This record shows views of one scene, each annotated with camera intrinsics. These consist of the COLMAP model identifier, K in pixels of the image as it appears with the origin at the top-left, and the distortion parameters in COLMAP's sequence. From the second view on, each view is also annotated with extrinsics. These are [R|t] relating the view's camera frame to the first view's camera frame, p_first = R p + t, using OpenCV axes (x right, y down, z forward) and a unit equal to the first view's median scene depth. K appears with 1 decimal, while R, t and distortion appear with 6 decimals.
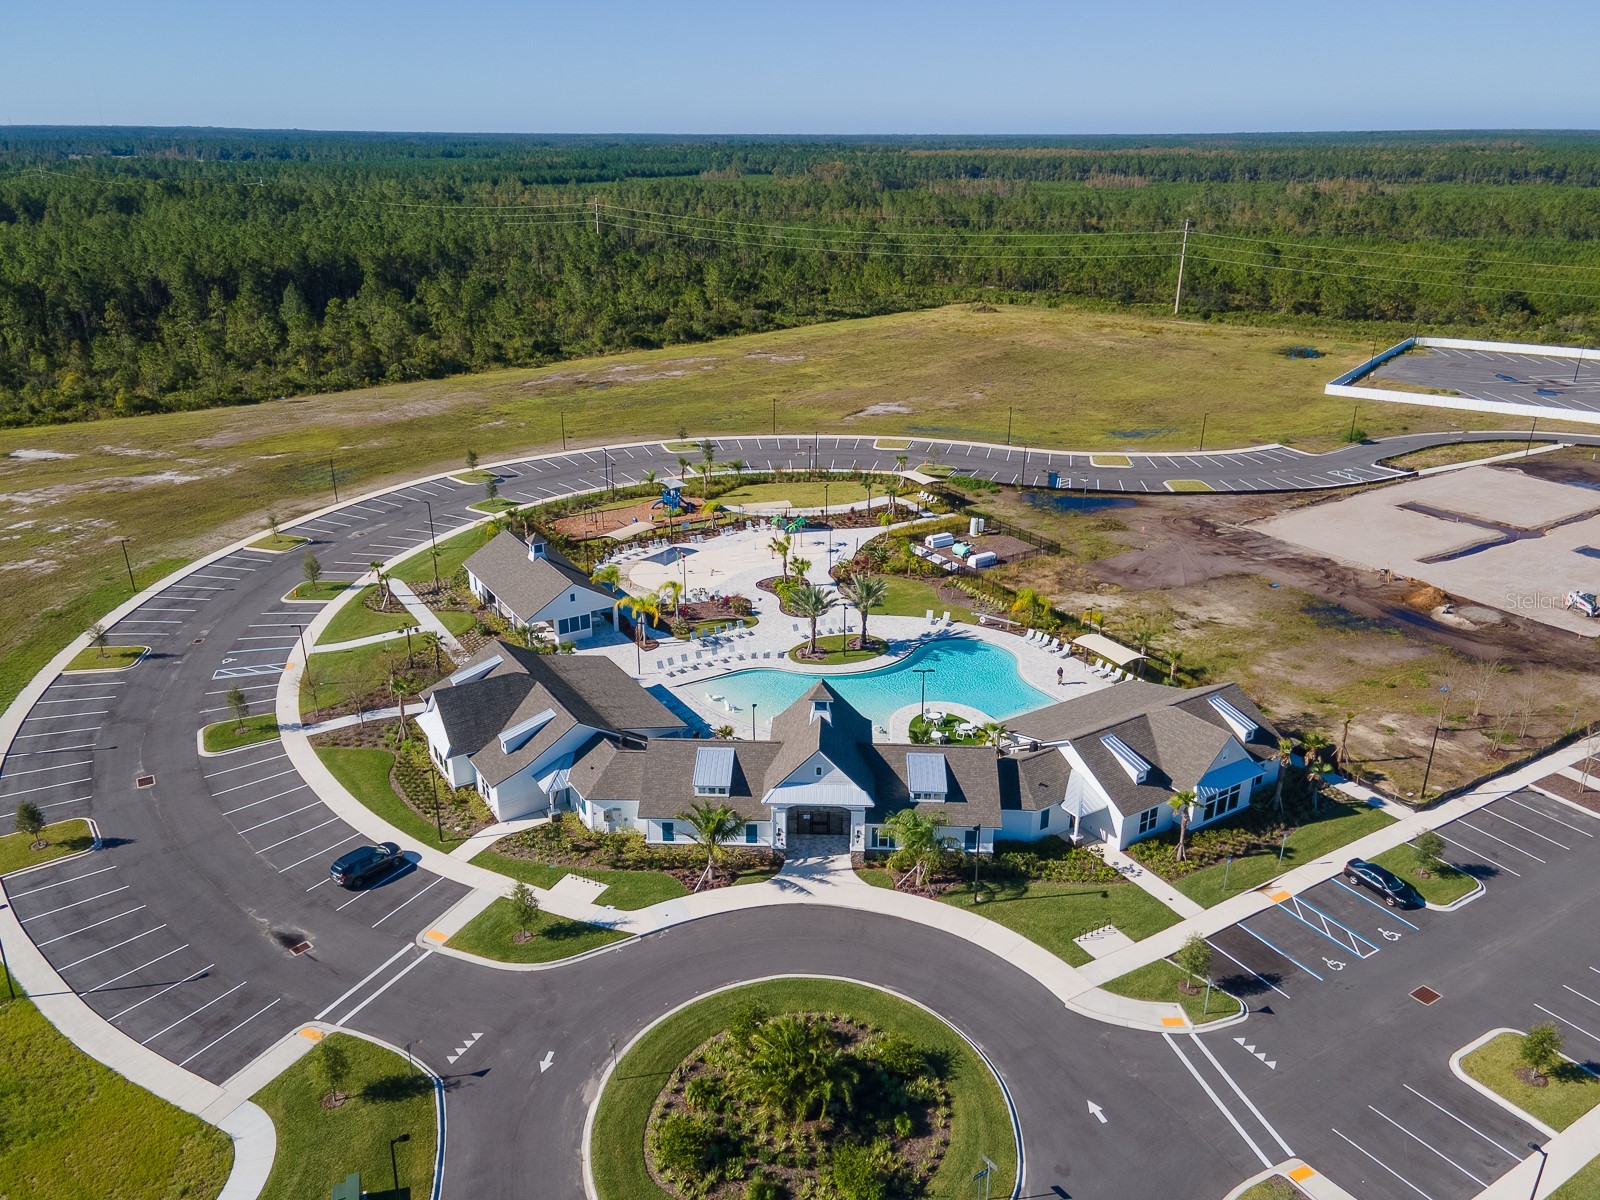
lens RADIAL K [[1159.6, 0, 800.0], [0, 1159.6, 600.0], [0, 0, 1]] dist [0.030345, 0.023703]
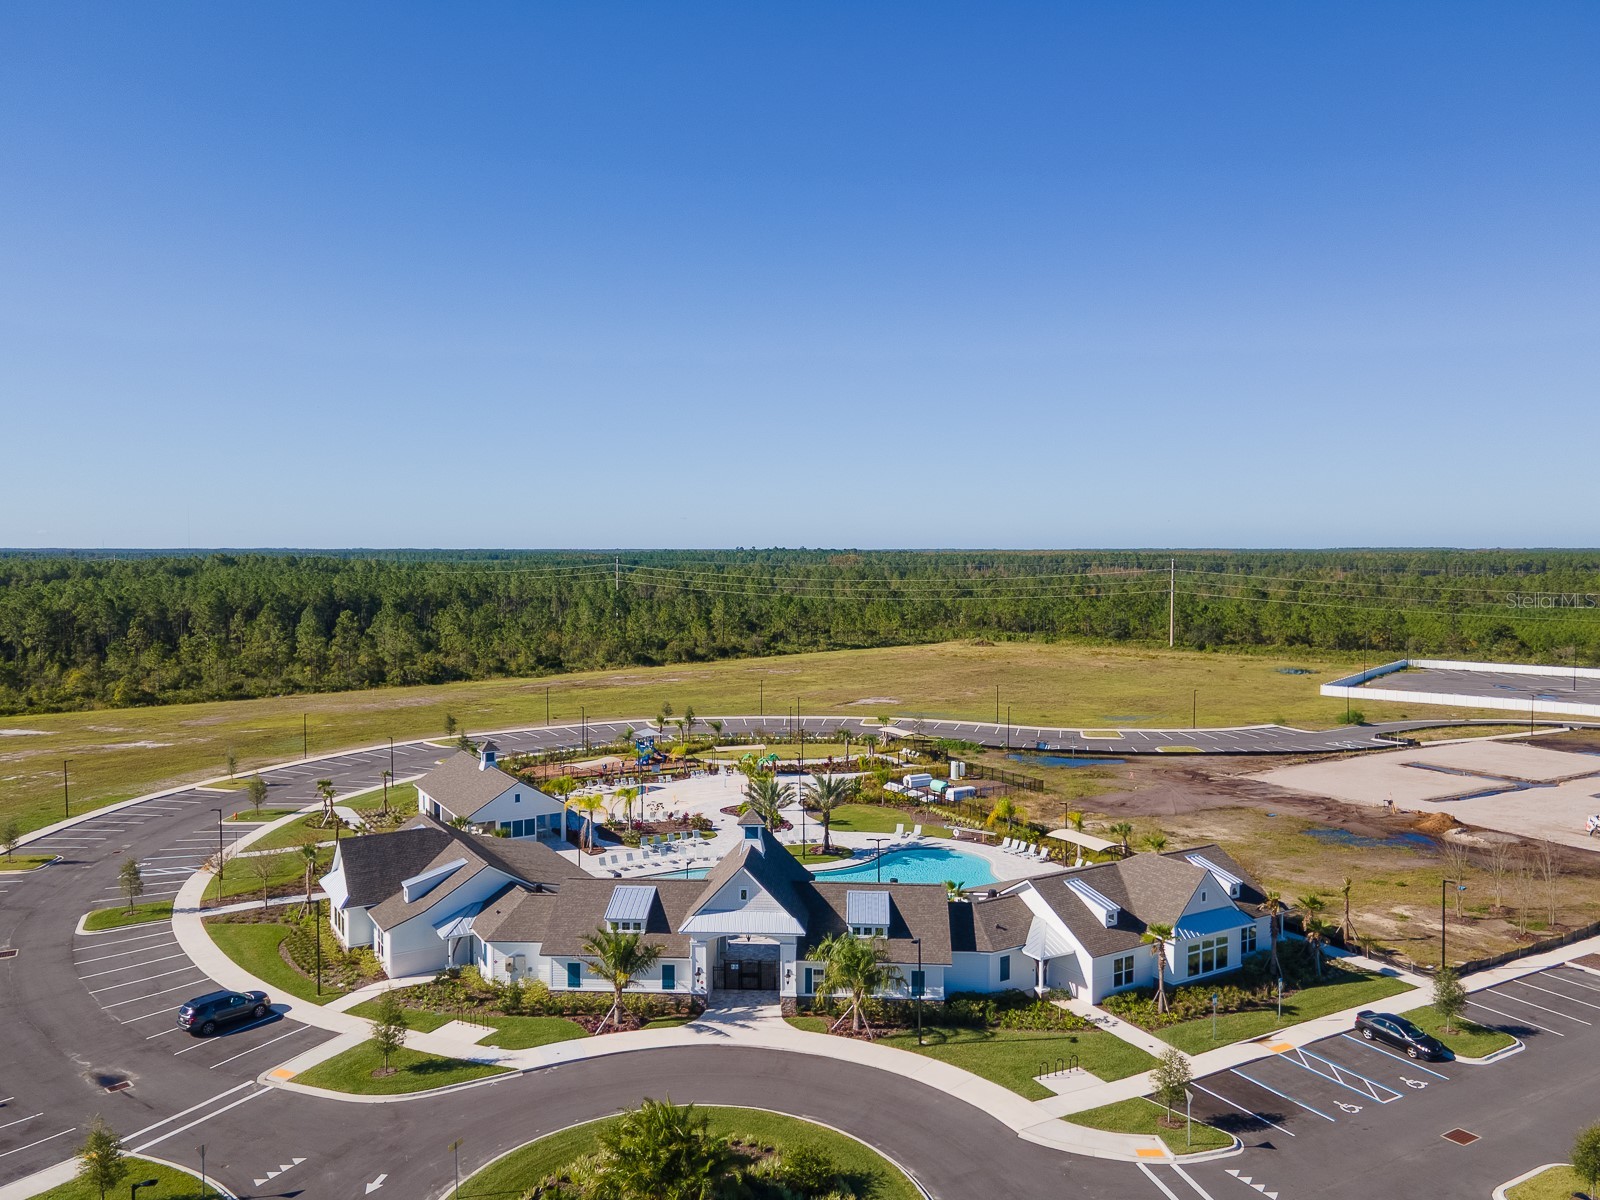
lens RADIAL K [[1159.6, 0, 800.0], [0, 1159.6, 600.0], [0, 0, 1]] dist [0.030345, 0.023703]
pose [[0.999787, -0.004916, -0.020040, 0.062816], [-0.001954, 0.944281, -0.329133, 0.181218], [0.020542, 0.329102, 0.944071, 0.062524]]
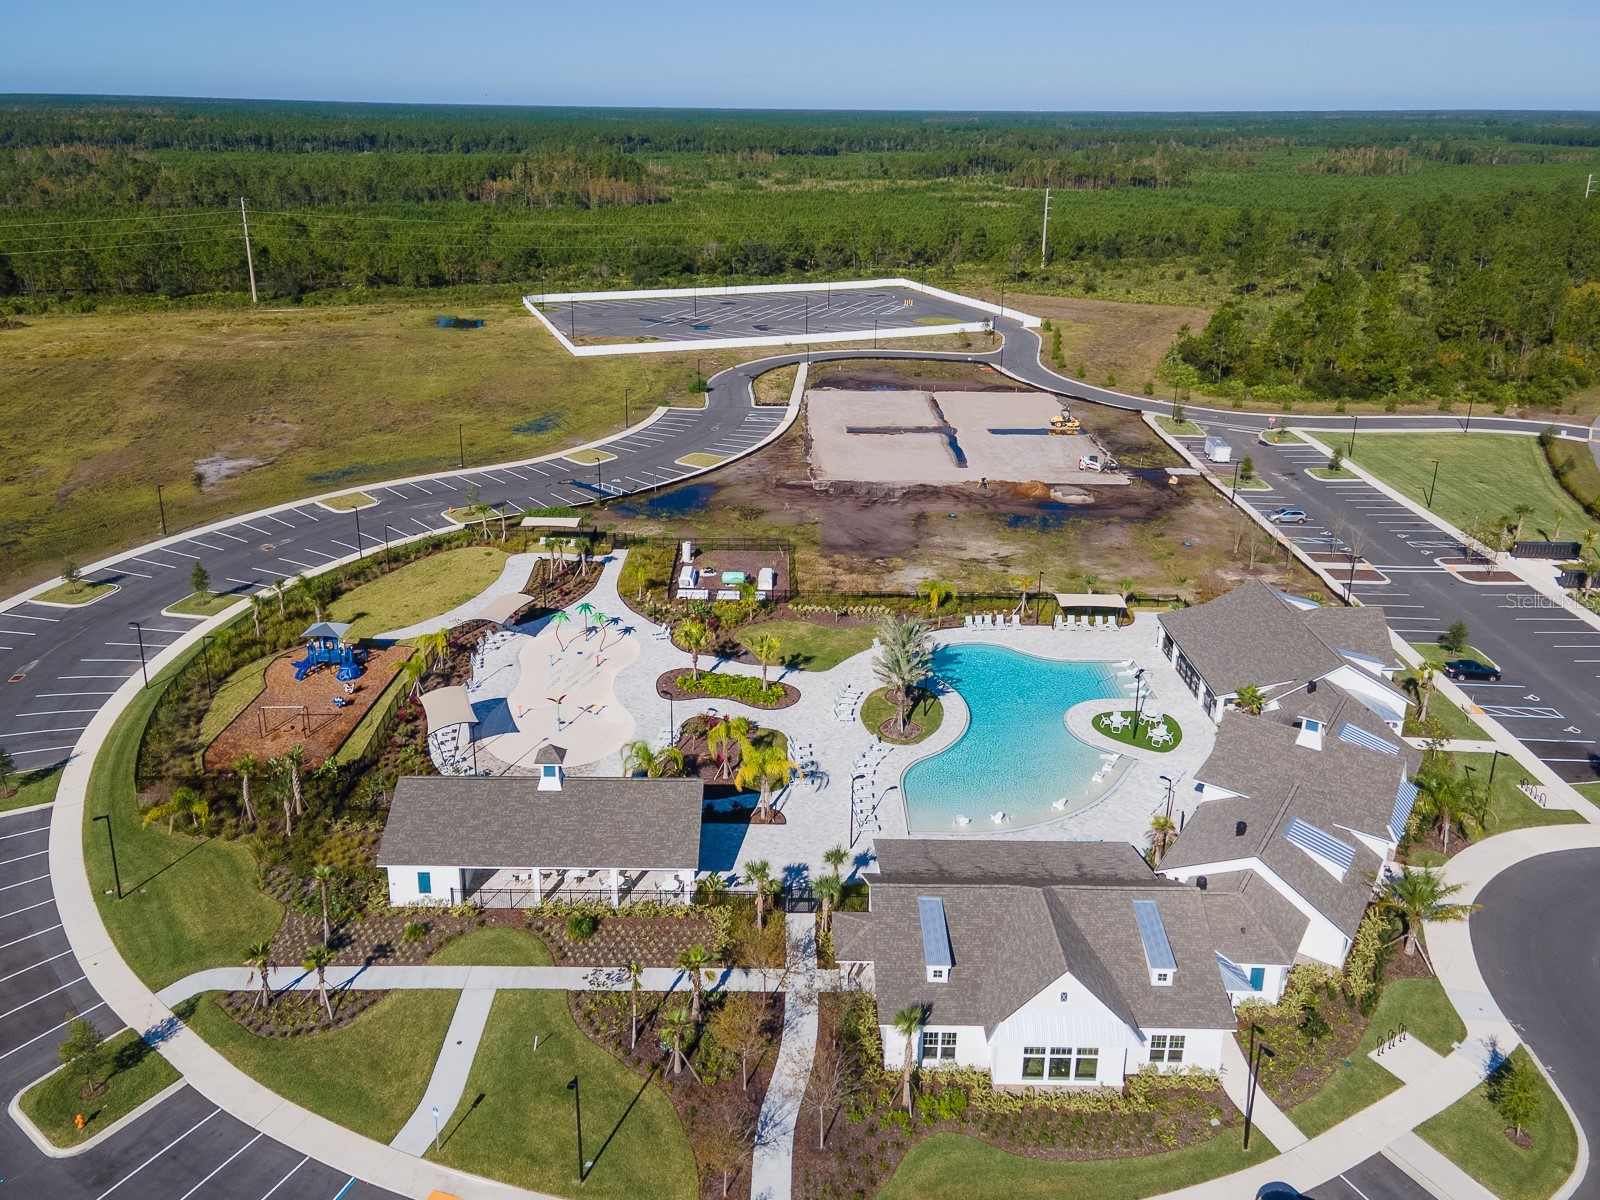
lens RADIAL K [[1159.6, 0, 800.0], [0, 1159.6, 600.0], [0, 0, 1]] dist [0.030345, 0.023703]
pose [[0.542332, -0.323784, 0.775267, -0.725133], [0.304757, 0.935724, 0.177606, -0.236445], [-0.782942, 0.139947, 0.606149, 0.629458]]
